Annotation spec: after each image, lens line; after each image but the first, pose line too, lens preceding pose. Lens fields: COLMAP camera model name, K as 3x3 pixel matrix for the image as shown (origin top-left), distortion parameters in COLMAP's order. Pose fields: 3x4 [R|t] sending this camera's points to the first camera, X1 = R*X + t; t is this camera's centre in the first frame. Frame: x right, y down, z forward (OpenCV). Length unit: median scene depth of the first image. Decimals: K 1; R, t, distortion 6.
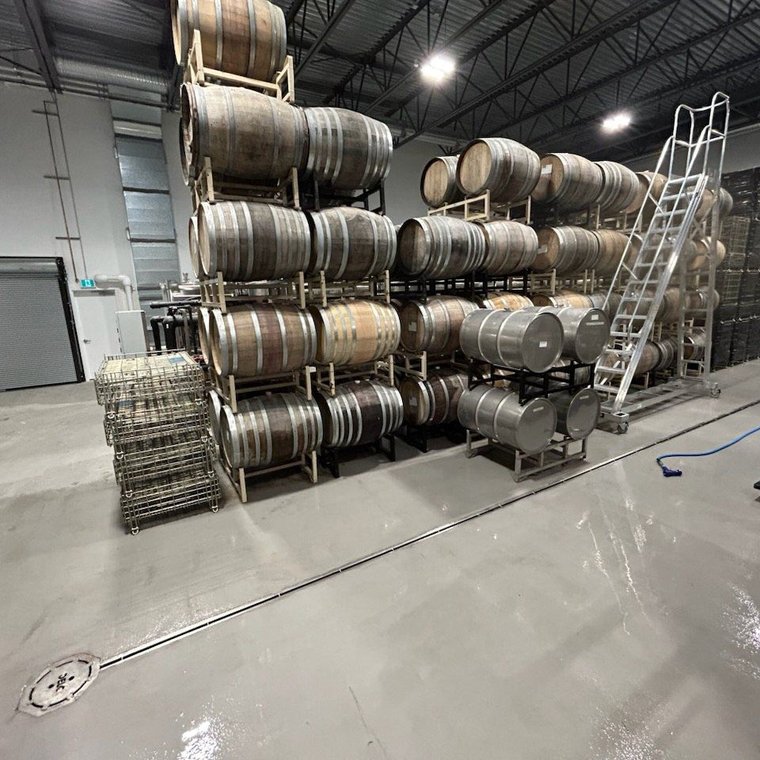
lens RADIAL K [[408.5, 0, 380.0], [0, 408.5, 380.0], [0, 0, 1]] dist [-0.001288, -0.000082]
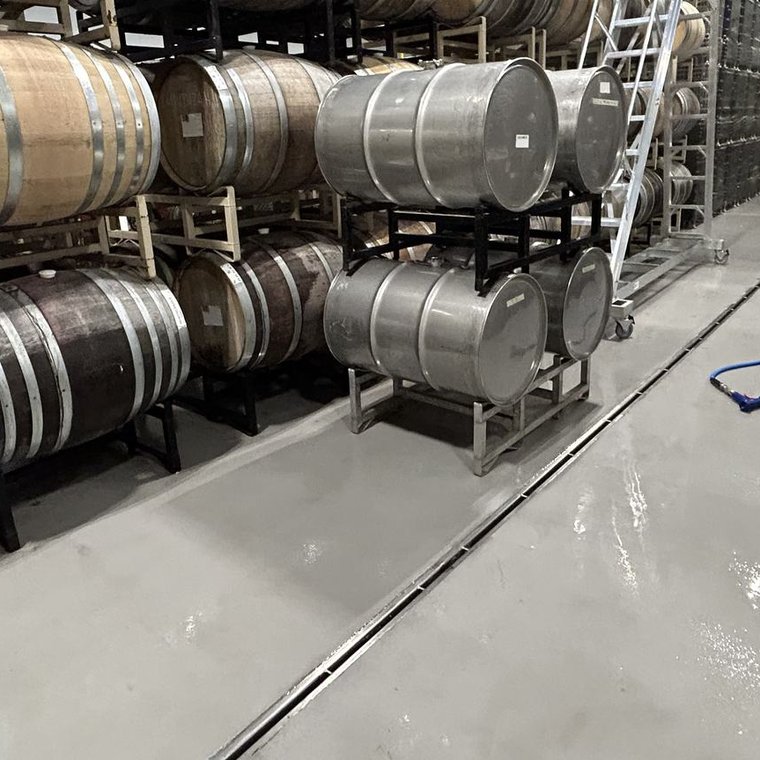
lens RADIAL K [[645.6, 0, 382.1], [0, 645.6, 318.1], [0, 0, 1]] dist [0.030939, -0.005304]
pose [[0.935649, -0.098194, 0.338996, 0.021612], [0.083518, 0.994837, 0.057653, 0.033529], [-0.342907, -0.025631, 0.939020, 0.355316]]
